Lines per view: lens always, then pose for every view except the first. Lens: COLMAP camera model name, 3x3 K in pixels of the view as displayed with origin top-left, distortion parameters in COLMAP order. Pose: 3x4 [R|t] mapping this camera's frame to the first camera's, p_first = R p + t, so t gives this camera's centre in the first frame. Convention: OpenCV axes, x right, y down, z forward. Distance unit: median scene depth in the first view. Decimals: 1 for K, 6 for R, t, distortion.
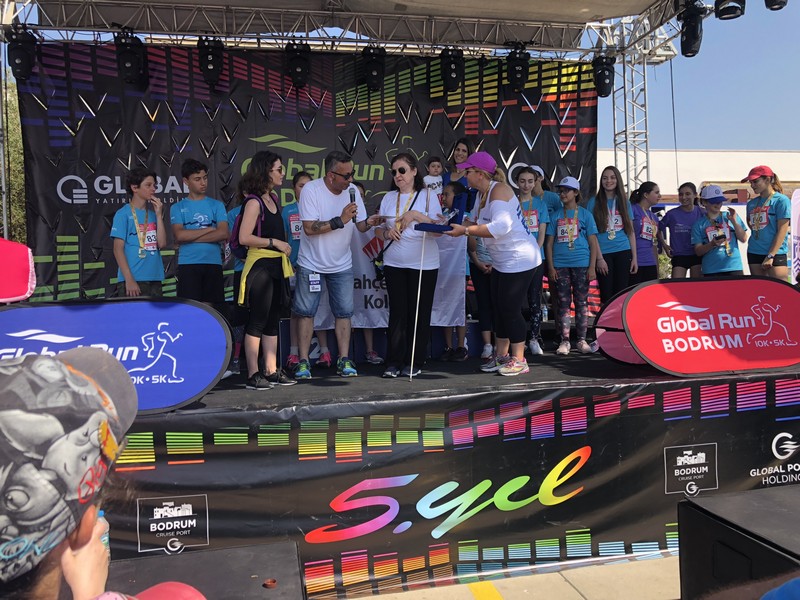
lens RADIAL K [[696.0, 0, 413.1], [0, 696.0, 301.7], [0, 0, 1]] dist [0.005548, 0.054824]
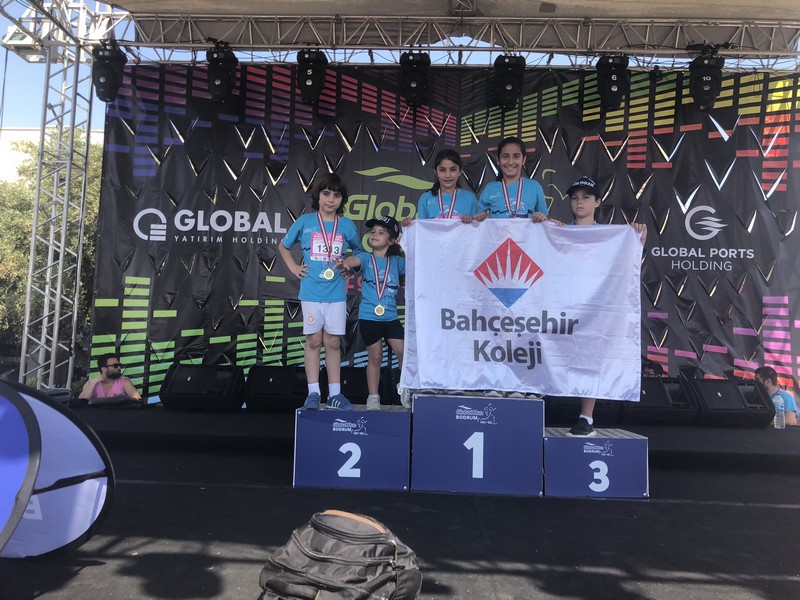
lens RADIAL K [[674.6, 0, 409.8], [0, 674.6, 301.8], [0, 0, 1]] dist [0.025913, 0.002711]
pose [[0.970096, 0.045458, -0.238426, 0.028605], [-0.068344, 0.993718, -0.088617, -0.011930], [0.232900, 0.102262, 0.967109, 0.254052]]
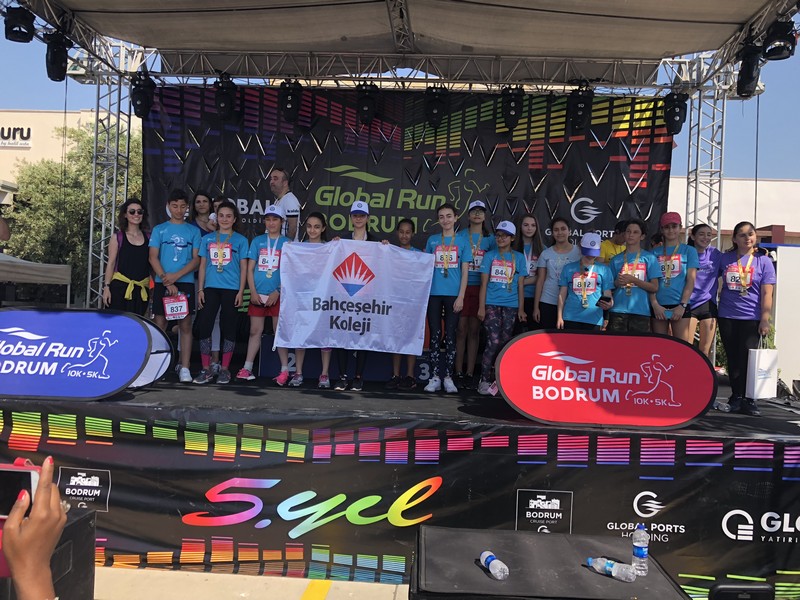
lens RADIAL K [[696.0, 0, 413.1], [0, 696.0, 301.7], [0, 0, 1]] dist [0.005548, 0.054824]
pose [[0.962588, 0.075181, -0.260331, 0.206273], [-0.080864, 0.996662, -0.011173, -0.021416], [0.258622, 0.031807, 0.965455, -0.028473]]
